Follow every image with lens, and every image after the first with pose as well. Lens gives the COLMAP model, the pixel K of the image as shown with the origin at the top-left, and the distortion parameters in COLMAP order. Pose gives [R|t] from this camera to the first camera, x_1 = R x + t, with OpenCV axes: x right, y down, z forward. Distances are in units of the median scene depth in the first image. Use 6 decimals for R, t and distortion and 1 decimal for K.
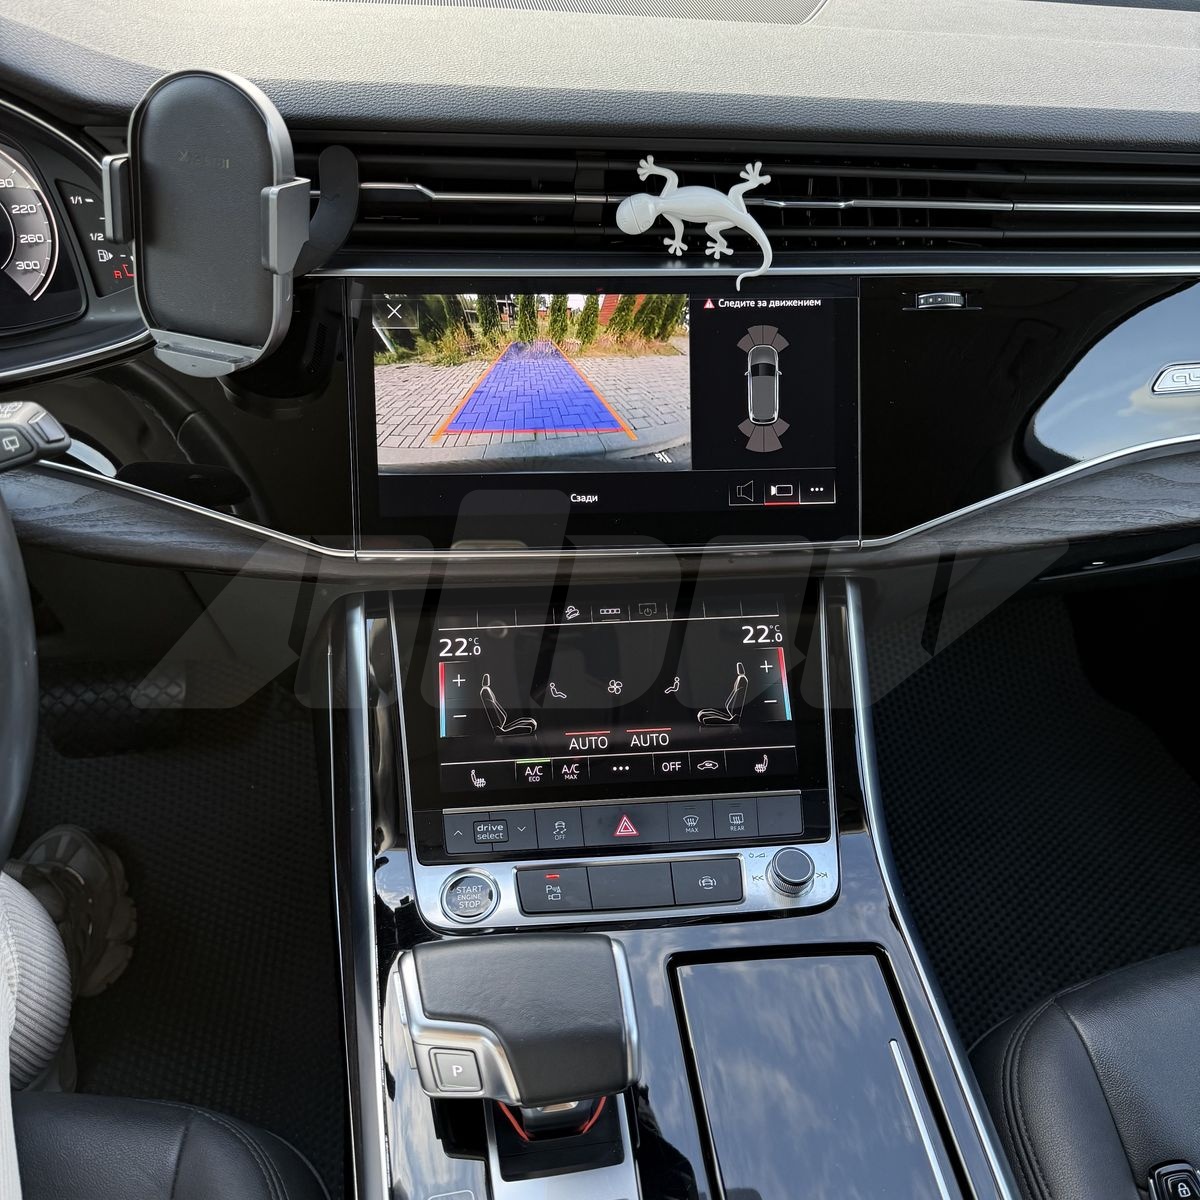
lens RADIAL K [[1104.0, 0, 597.5], [0, 1104.0, 613.0], [0, 0, 1]] dist [0.139583, -0.301075]
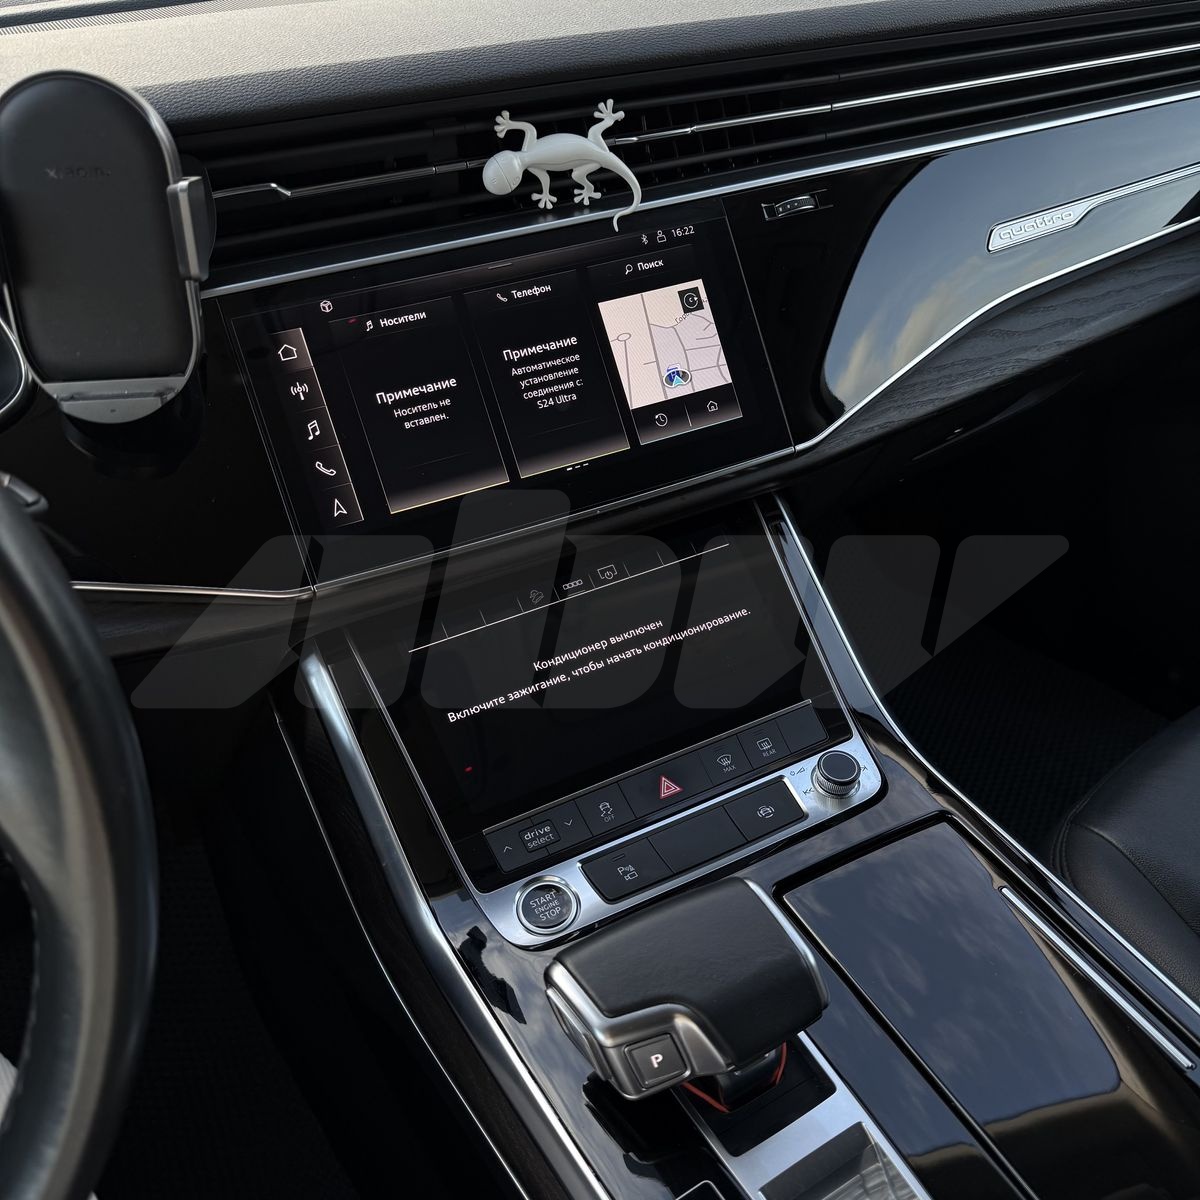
lens RADIAL K [[1104.0, 0, 597.5], [0, 1104.0, 613.0], [0, 0, 1]] dist [0.139583, -0.301075]
pose [[0.928359, -0.276442, 0.248453, -0.233479], [0.286301, 0.958132, -0.003715, 0.034748], [-0.237024, 0.074581, 0.968637, 0.069792]]
